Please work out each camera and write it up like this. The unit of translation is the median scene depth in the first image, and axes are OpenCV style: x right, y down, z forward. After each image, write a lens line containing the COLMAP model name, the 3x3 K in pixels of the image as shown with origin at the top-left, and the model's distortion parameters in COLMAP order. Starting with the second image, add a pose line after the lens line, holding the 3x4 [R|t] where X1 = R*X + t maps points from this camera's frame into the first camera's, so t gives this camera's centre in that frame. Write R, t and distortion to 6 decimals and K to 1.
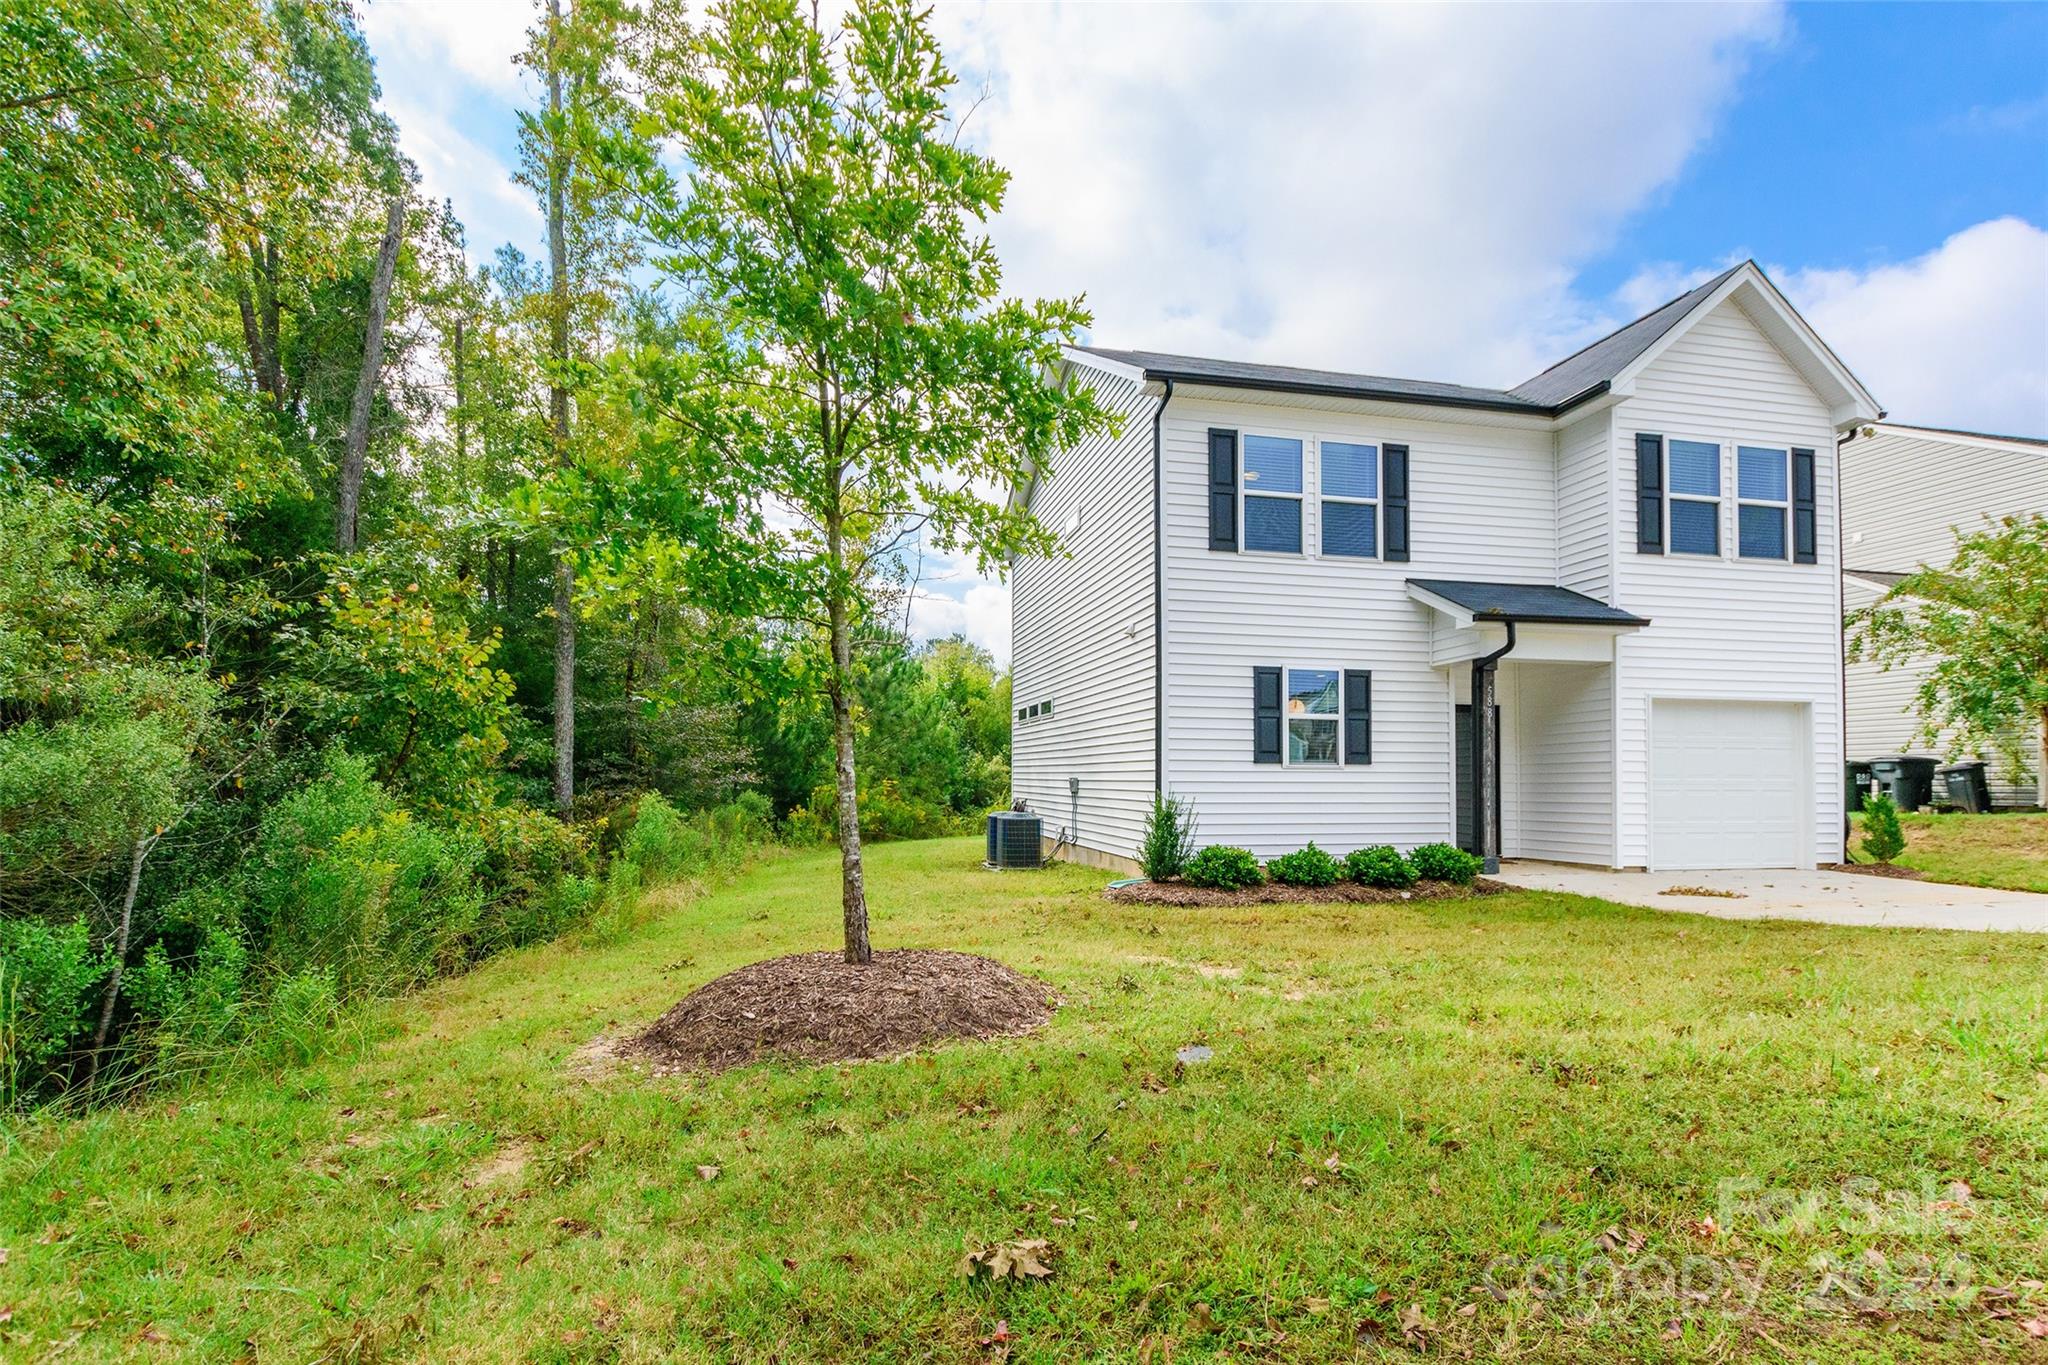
lens RADIAL K [[1073.6, 0, 1023.7], [0, 1073.6, 715.9], [0, 0, 1]] dist [0.014637, -0.000815]
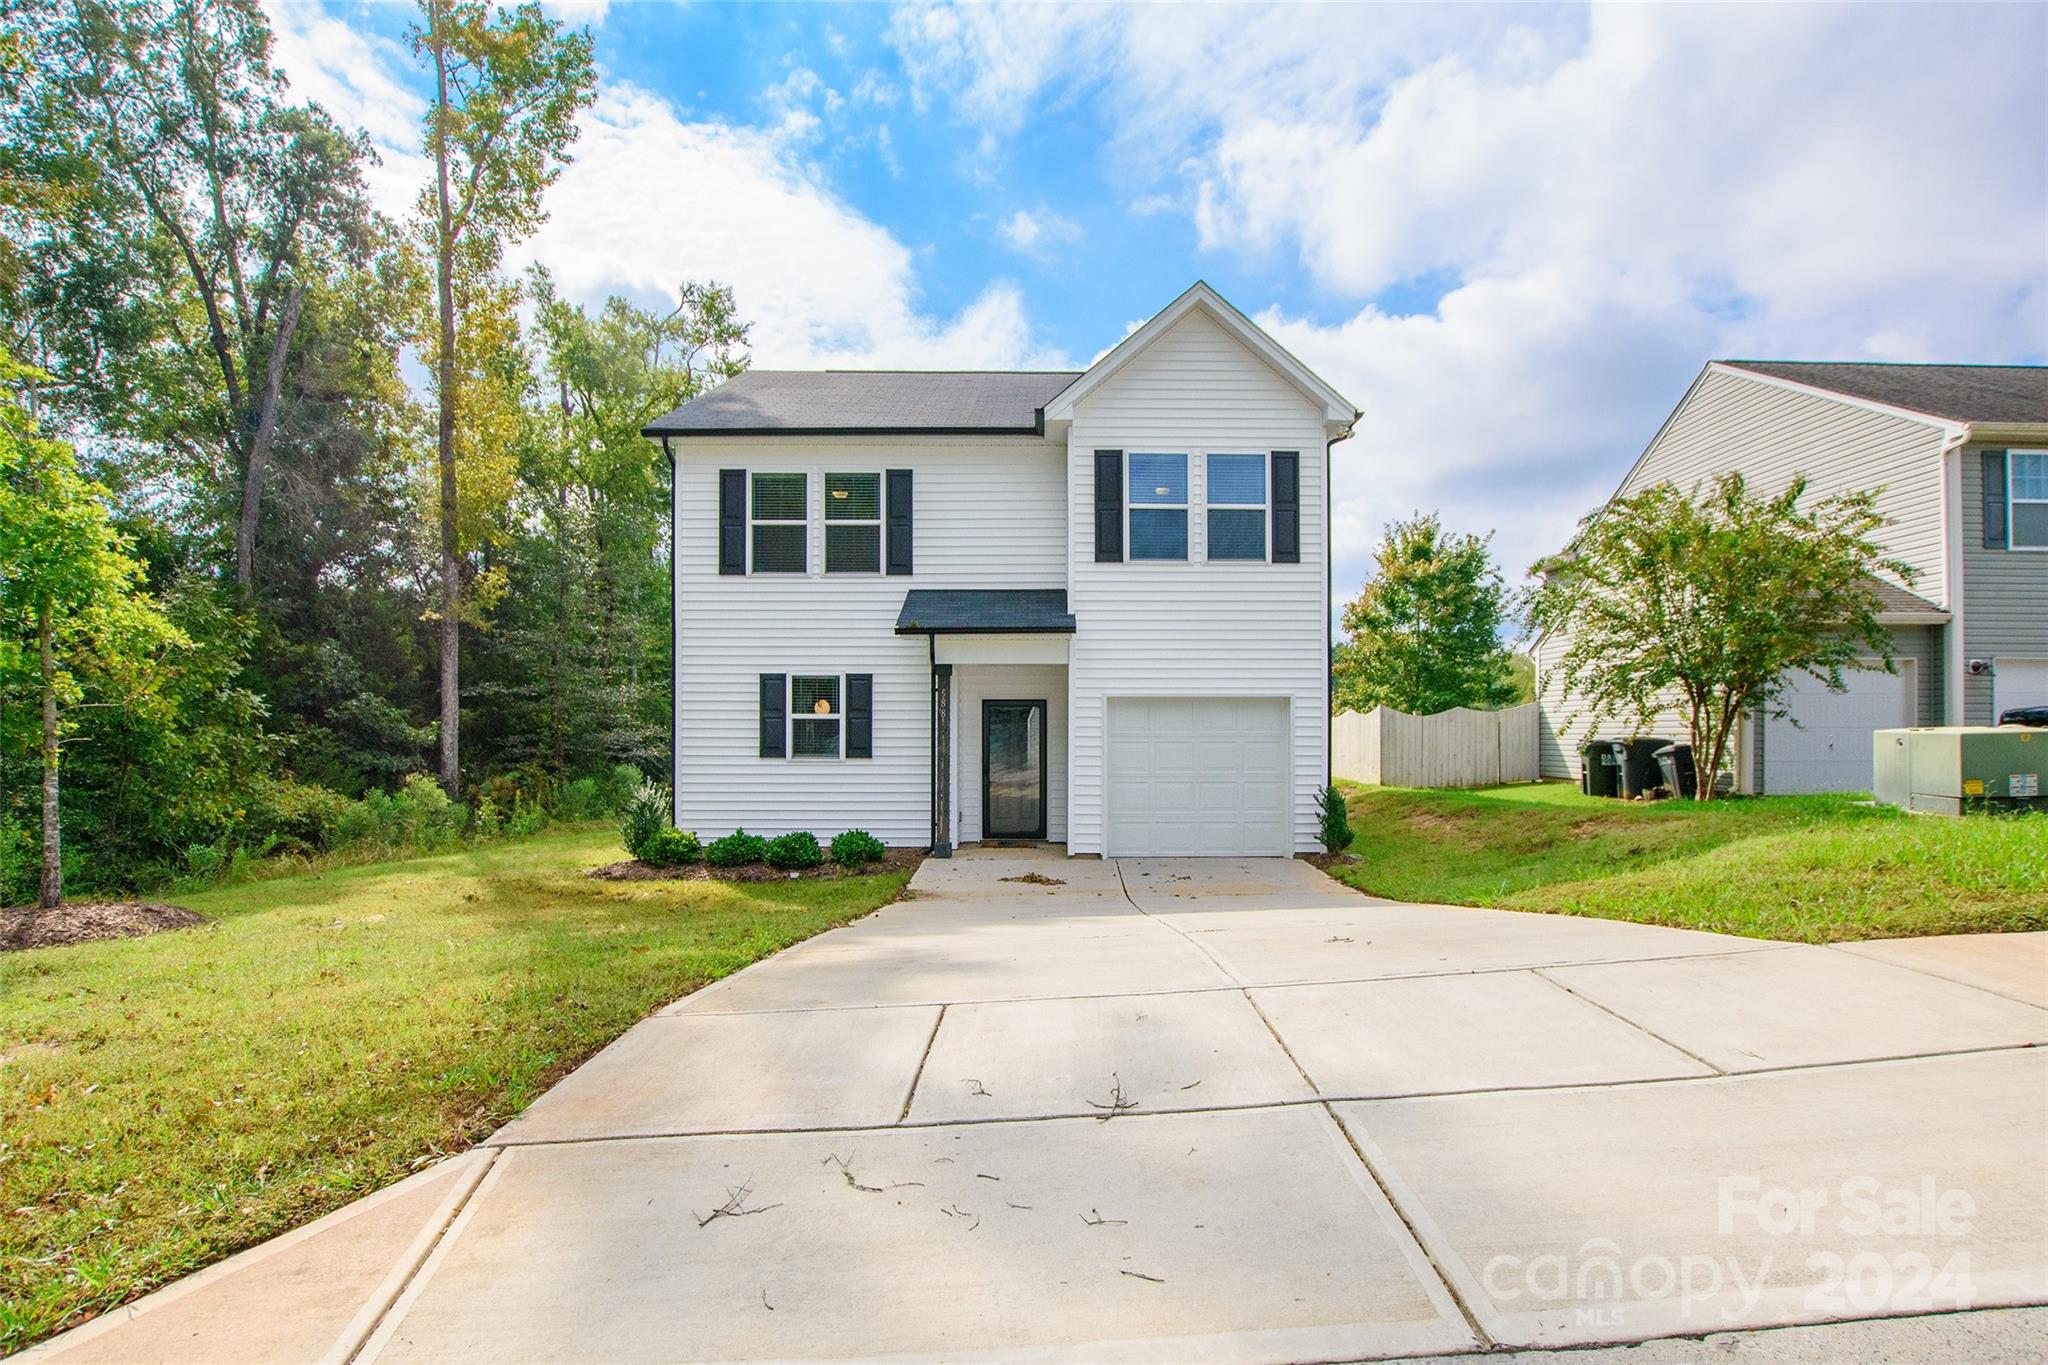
lens RADIAL K [[957.0, 0, 1021.0], [0, 957.0, 703.8], [0, 0, 1]] dist [0.007991, -0.005114]
pose [[0.978132, -0.013891, -0.207520, 0.676809], [0.012726, 0.999895, -0.006947, -0.003133], [0.207595, 0.004154, 0.978206, 0.055920]]
